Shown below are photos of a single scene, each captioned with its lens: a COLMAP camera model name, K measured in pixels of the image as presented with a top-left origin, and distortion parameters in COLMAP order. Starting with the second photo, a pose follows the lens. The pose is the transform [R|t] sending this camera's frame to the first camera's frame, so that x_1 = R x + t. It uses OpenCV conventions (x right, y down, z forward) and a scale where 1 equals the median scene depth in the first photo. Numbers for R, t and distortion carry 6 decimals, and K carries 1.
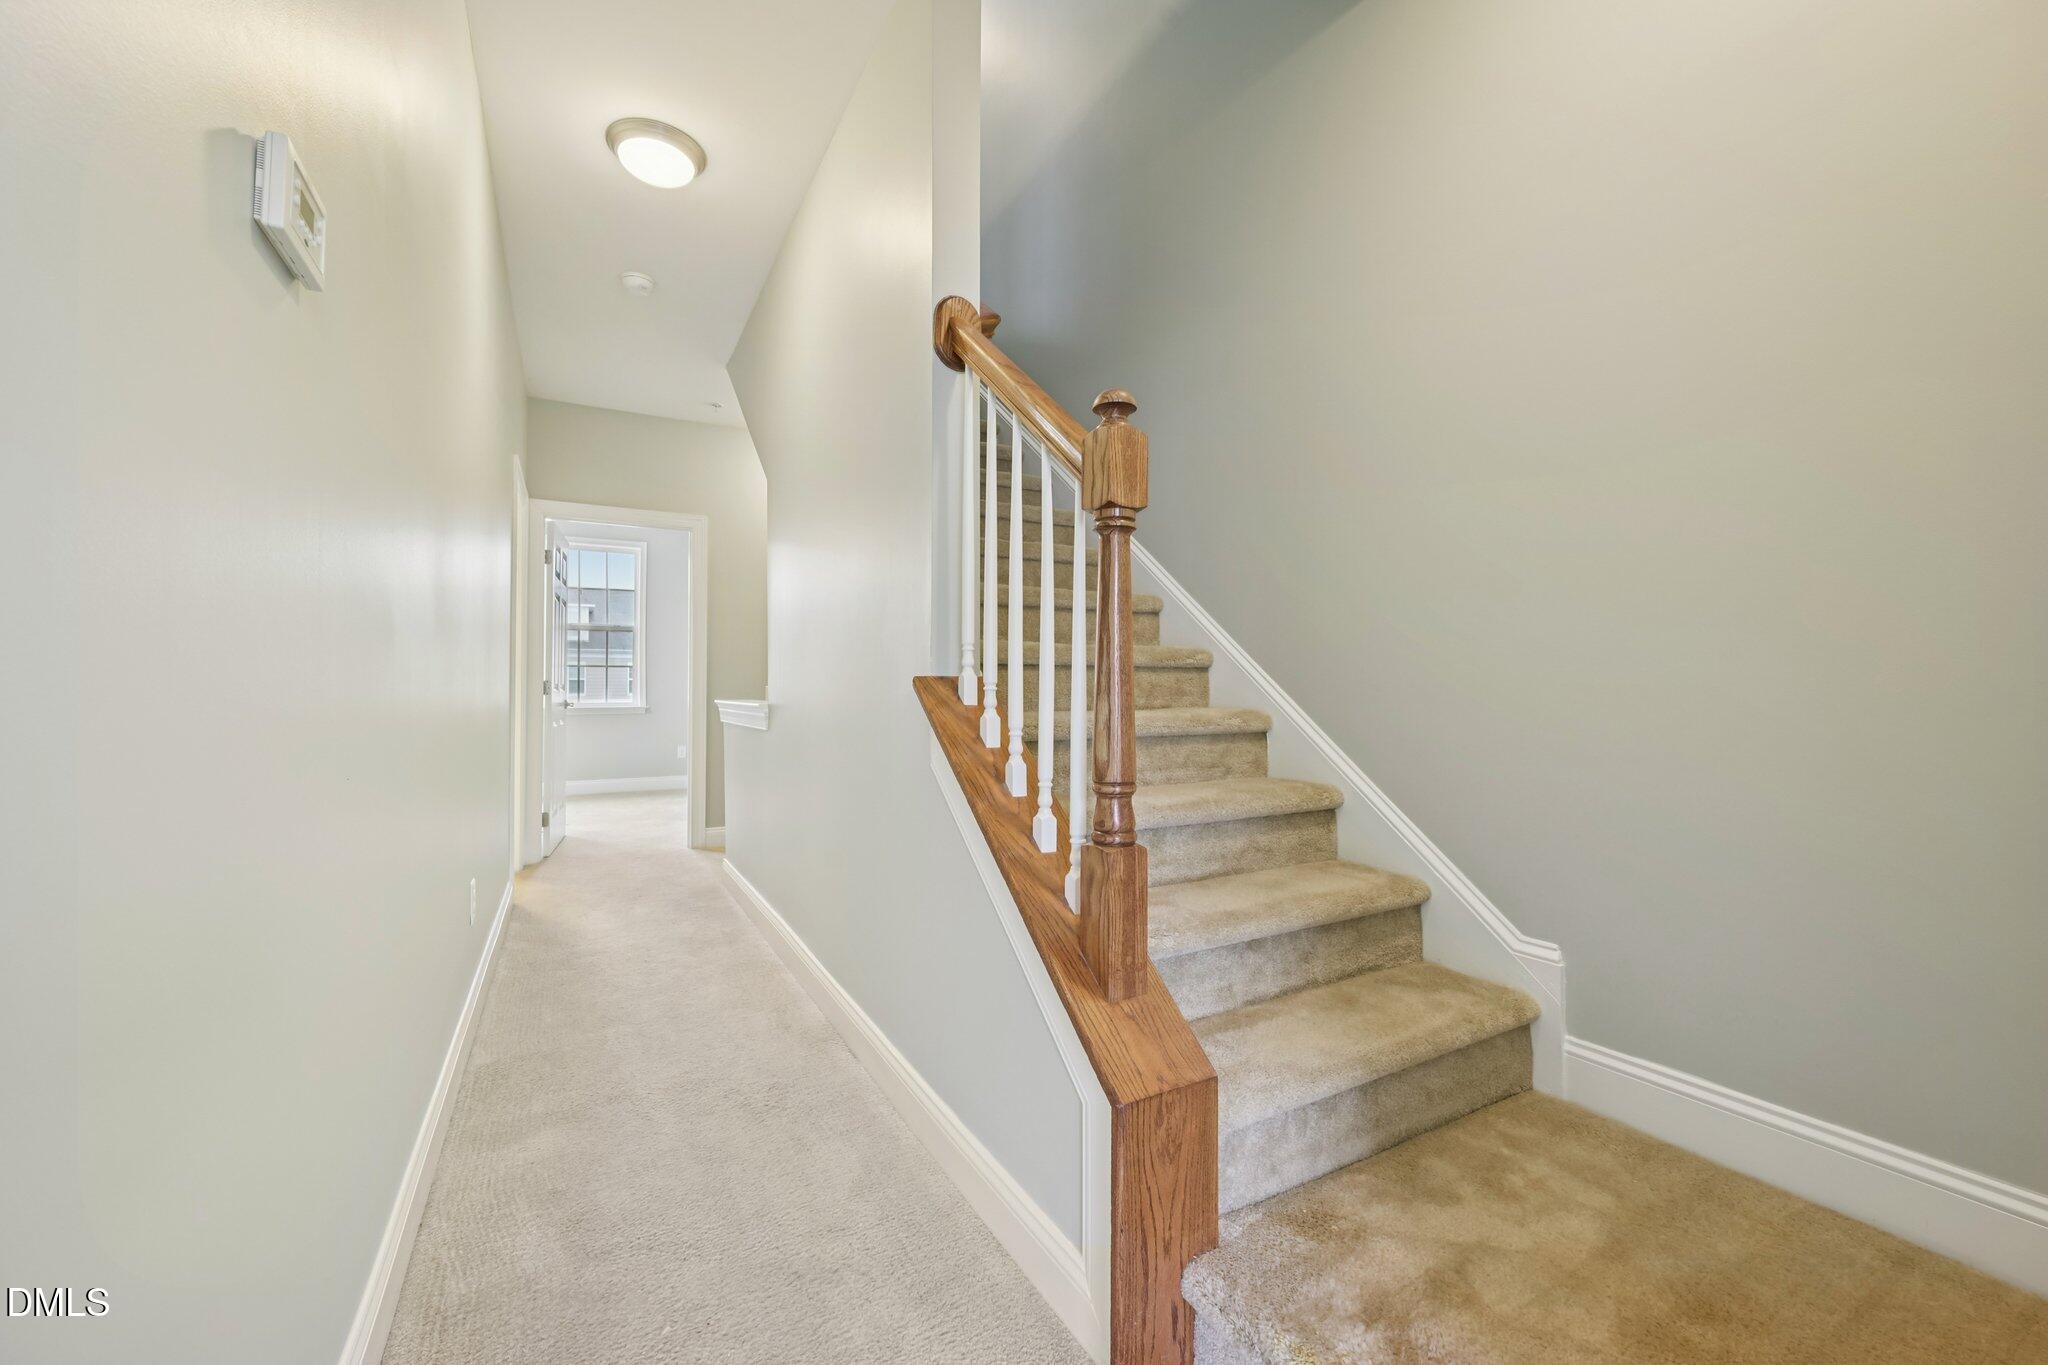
lens RADIAL K [[815.2, 0, 1028.4], [0, 815.2, 687.3], [0, 0, 1]] dist [-0.002517, -0.000012]
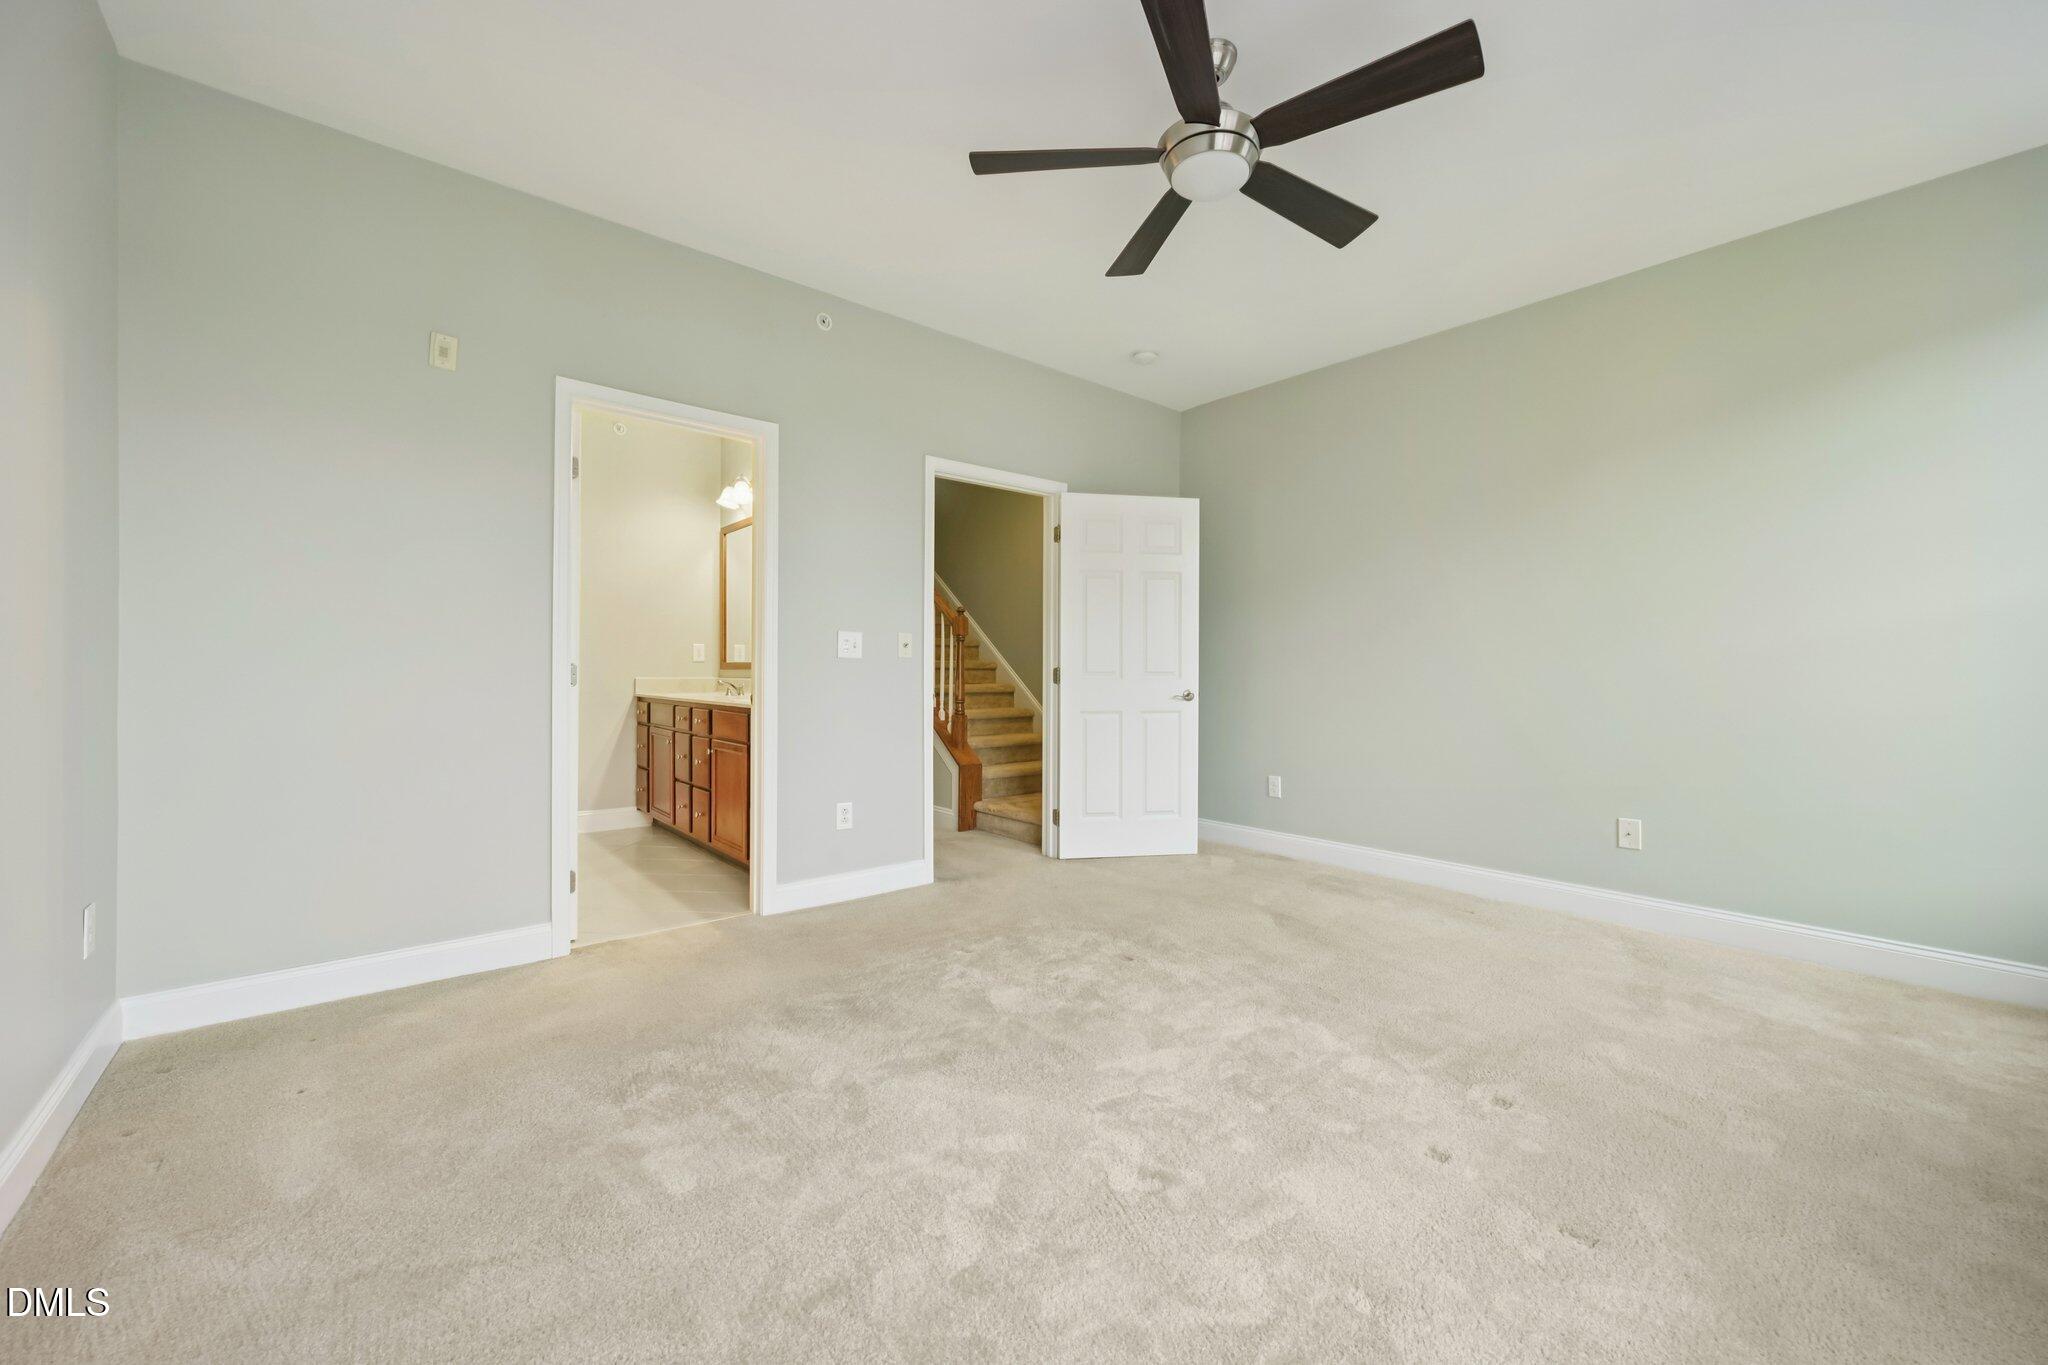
lens RADIAL K [[815.2, 0, 1026.8], [0, 815.2, 675.8], [0, 0, 1]] dist [-0.002517, -0.000012]
pose [[0.984706, 0.000598, 0.174221, -0.253085], [-0.003551, 0.999855, 0.016639, -0.077713], [-0.174186, -0.017003, 0.984566, -2.824904]]
